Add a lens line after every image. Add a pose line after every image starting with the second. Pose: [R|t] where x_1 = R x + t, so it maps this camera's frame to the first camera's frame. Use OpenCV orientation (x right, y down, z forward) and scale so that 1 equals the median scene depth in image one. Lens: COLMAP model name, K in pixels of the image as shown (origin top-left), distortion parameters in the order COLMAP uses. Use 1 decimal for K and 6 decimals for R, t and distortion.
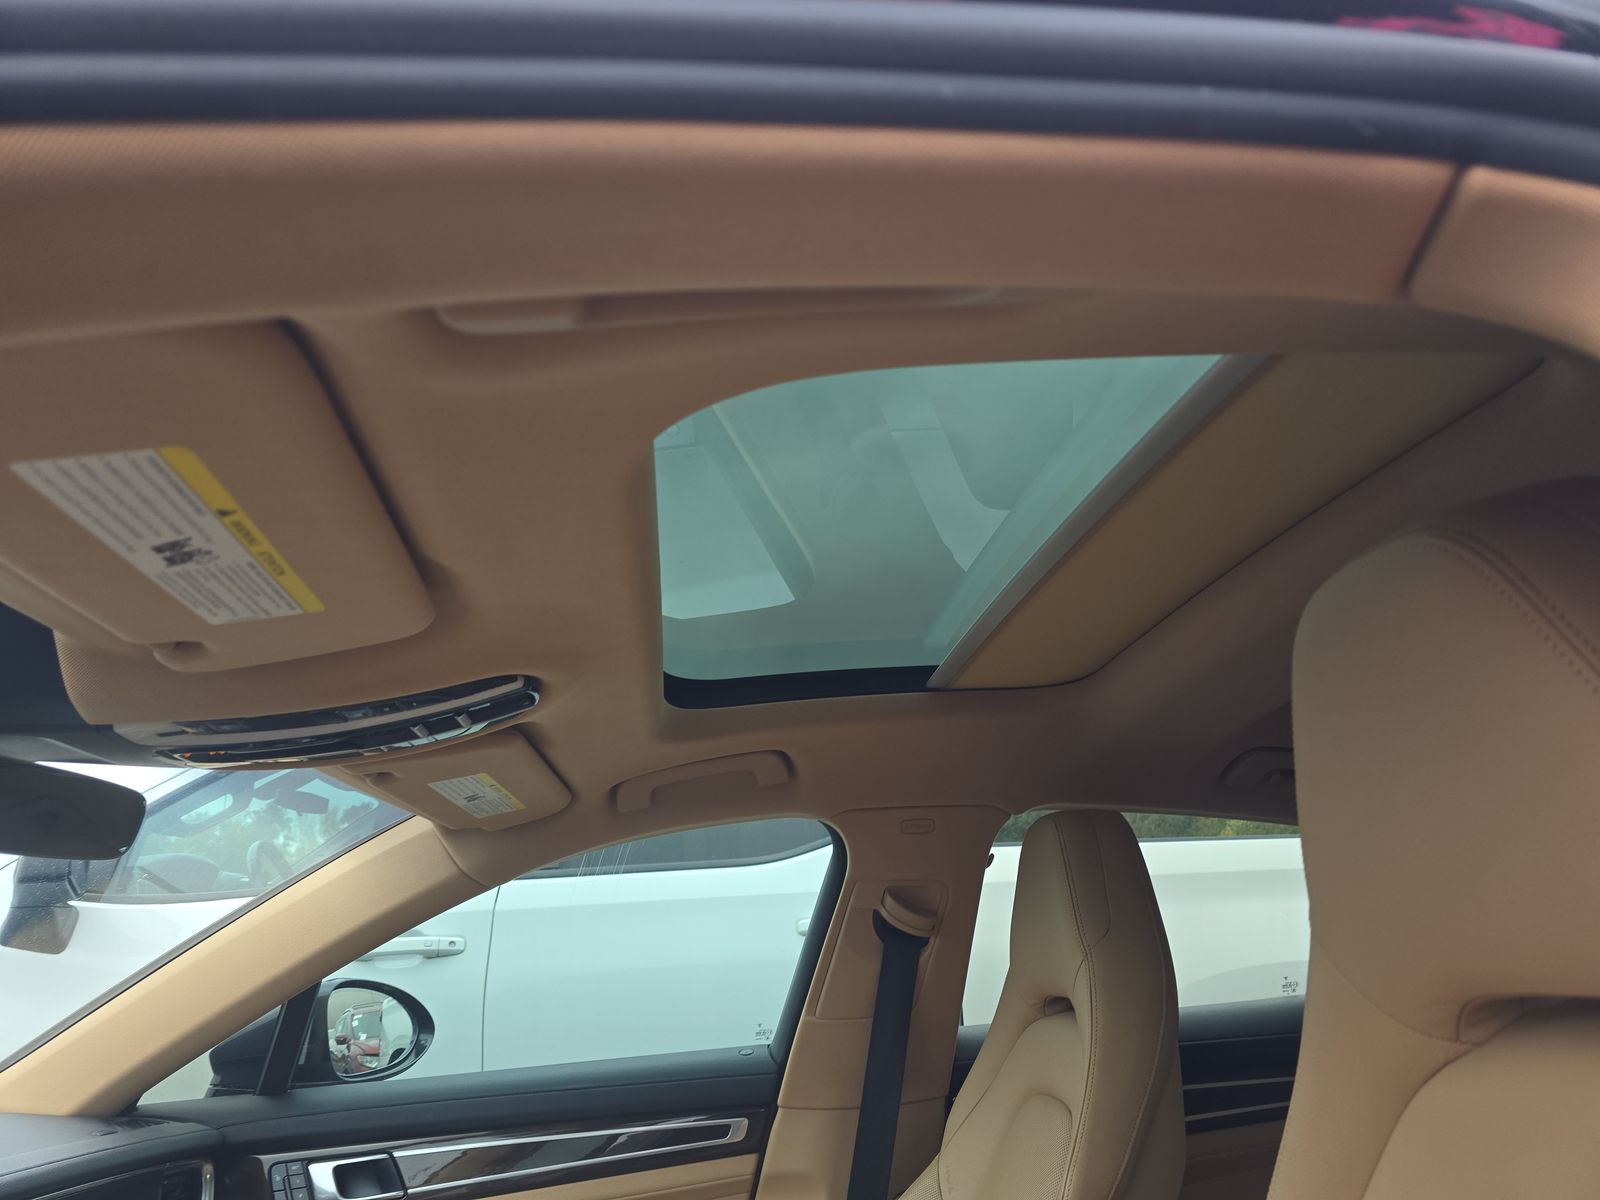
lens RADIAL K [[1069.6, 0, 799.9], [0, 1069.6, 637.1], [0, 0, 1]] dist [0.039202, -0.036885]
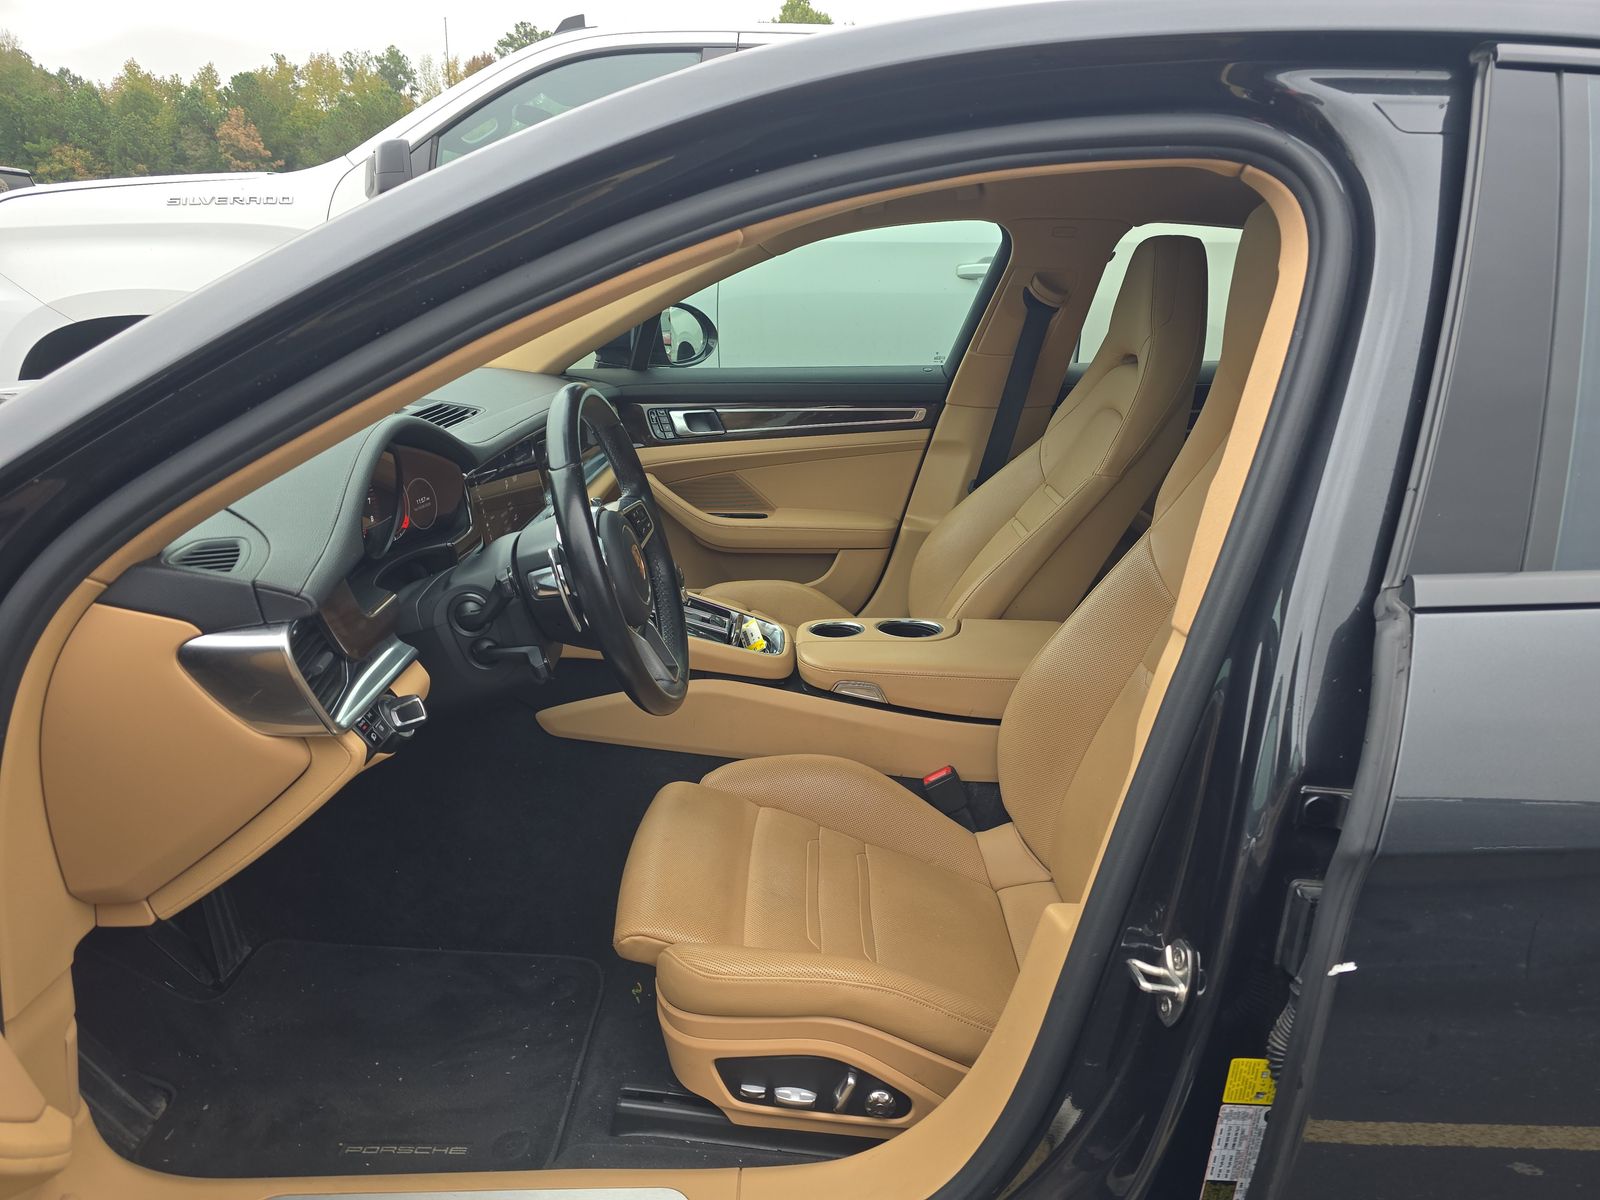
lens RADIAL K [[1069.6, 0, 799.9], [0, 1069.6, 637.1], [0, 0, 1]] dist [0.039202, -0.036885]
pose [[0.990799, 0.102295, -0.088615, -0.059517], [-0.029831, 0.803724, 0.594255, -0.235539], [0.132011, -0.586144, 0.799380, -0.529355]]
